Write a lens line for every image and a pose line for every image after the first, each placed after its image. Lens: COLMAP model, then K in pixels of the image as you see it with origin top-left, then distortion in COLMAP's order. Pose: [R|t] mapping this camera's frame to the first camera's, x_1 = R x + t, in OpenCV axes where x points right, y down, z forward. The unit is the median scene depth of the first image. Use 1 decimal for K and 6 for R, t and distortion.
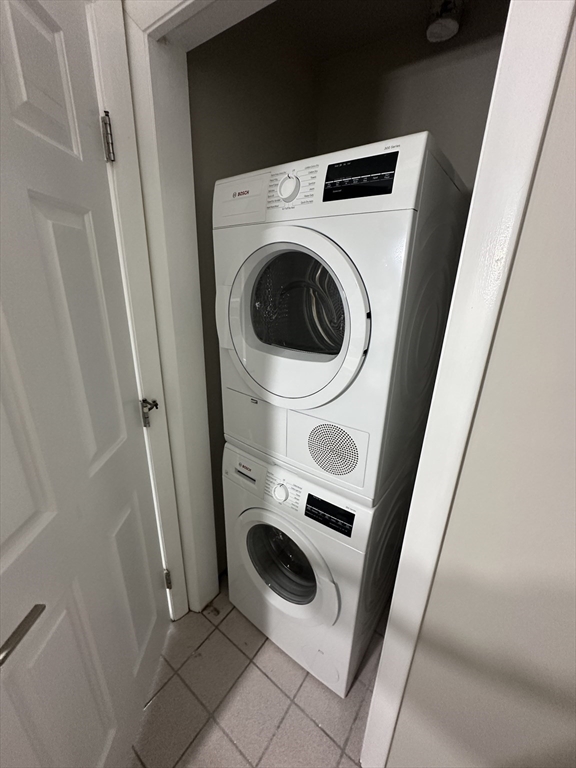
lens RADIAL K [[305.4, 0, 285.6], [0, 305.4, 383.6], [0, 0, 1]] dist [-0.003695, 0.000712]
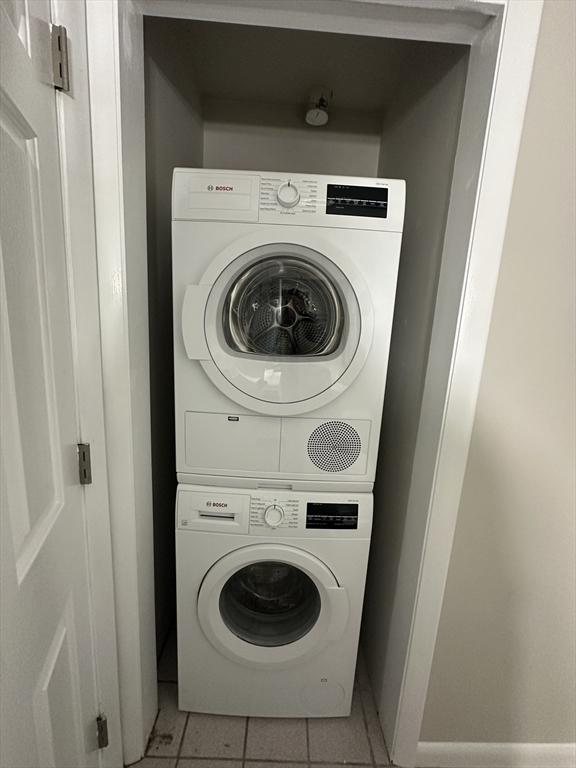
lens RADIAL K [[305.4, 0, 285.1], [0, 305.4, 382.5], [0, 0, 1]] dist [-0.003695, 0.000712]
pose [[0.801635, -0.090267, 0.590960, -0.580049], [0.165002, 0.983544, -0.073591, 0.052288], [-0.574592, 0.156503, 0.803337, 0.237781]]
